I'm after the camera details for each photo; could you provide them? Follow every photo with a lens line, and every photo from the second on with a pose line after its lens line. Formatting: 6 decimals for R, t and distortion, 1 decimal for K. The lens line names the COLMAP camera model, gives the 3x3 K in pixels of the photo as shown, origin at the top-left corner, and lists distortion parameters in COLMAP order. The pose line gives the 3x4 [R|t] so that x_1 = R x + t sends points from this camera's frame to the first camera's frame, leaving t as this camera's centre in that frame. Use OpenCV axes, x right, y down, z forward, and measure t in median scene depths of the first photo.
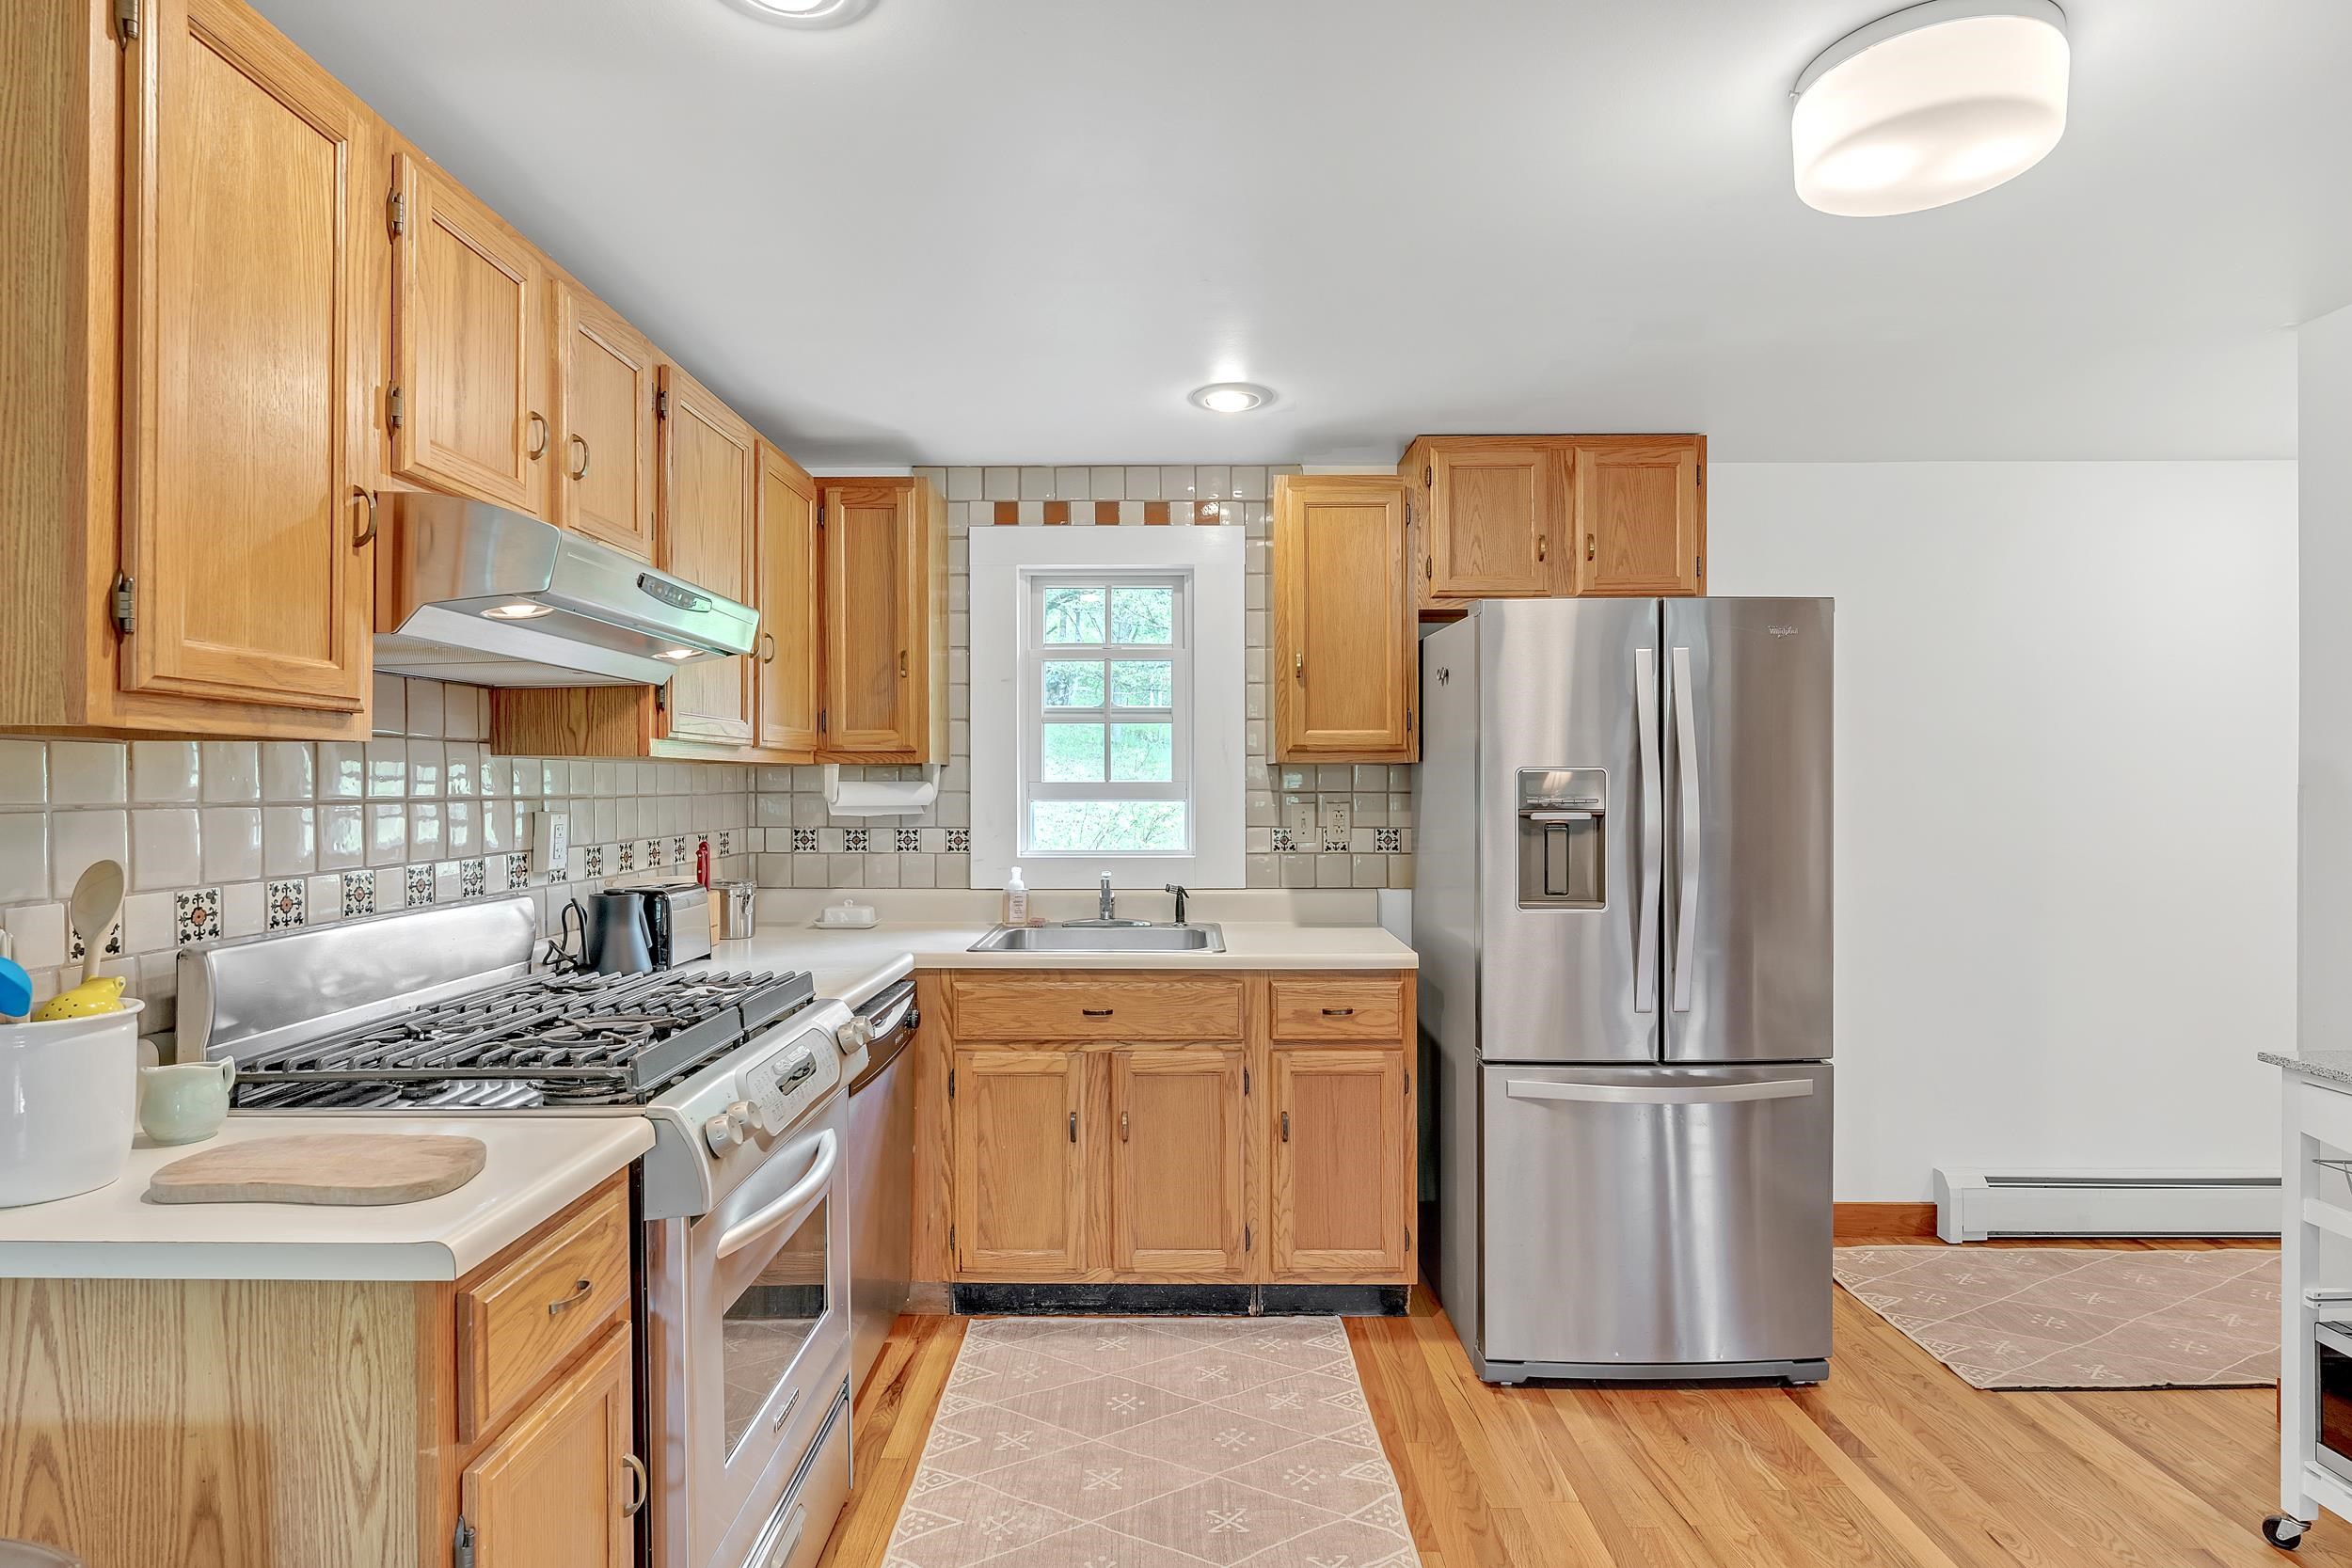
lens RADIAL K [[1196.8, 0, 1153.7], [0, 1196.8, 783.2], [0, 0, 1]] dist [0.001150, -0.002252]
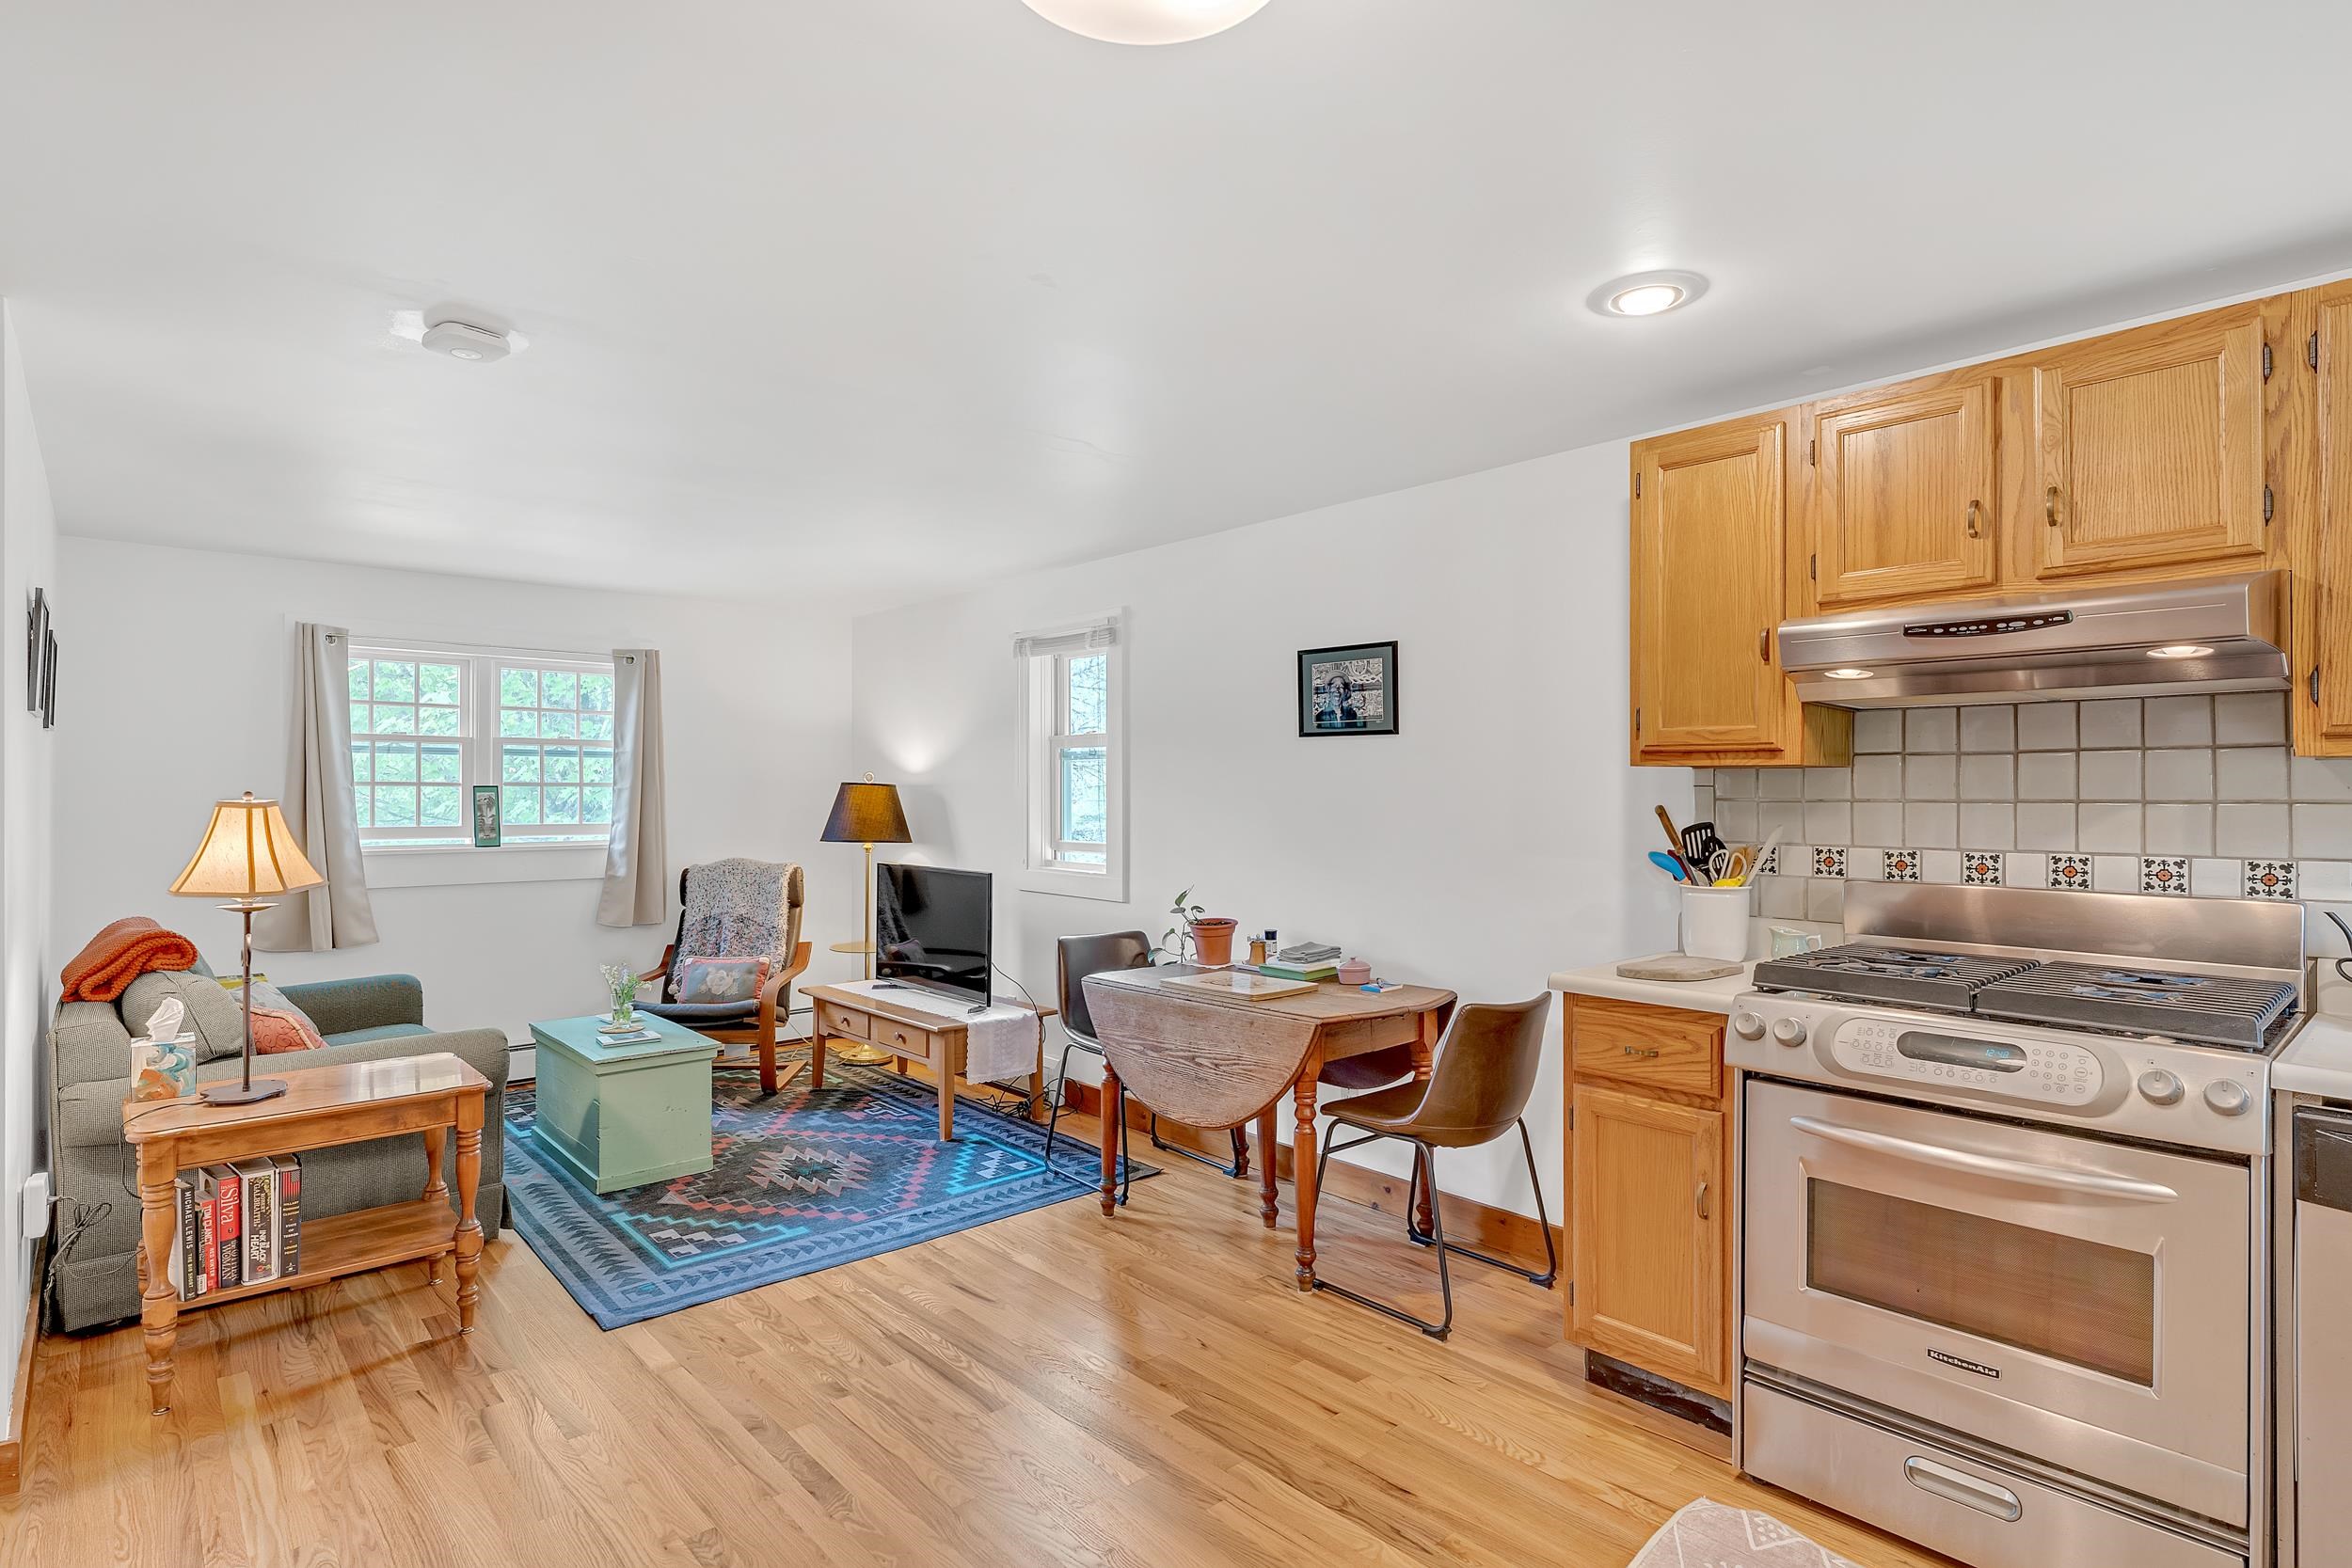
lens RADIAL K [[1196.8, 0, 1175.9], [0, 1196.8, 802.6], [0, 0, 1]] dist [0.001150, -0.002252]
pose [[-0.728251, 0.009782, -0.685240, 0.610422], [0.003531, 0.999938, 0.010521, -0.000250], [0.685301, 0.005243, -0.728241, 0.828504]]
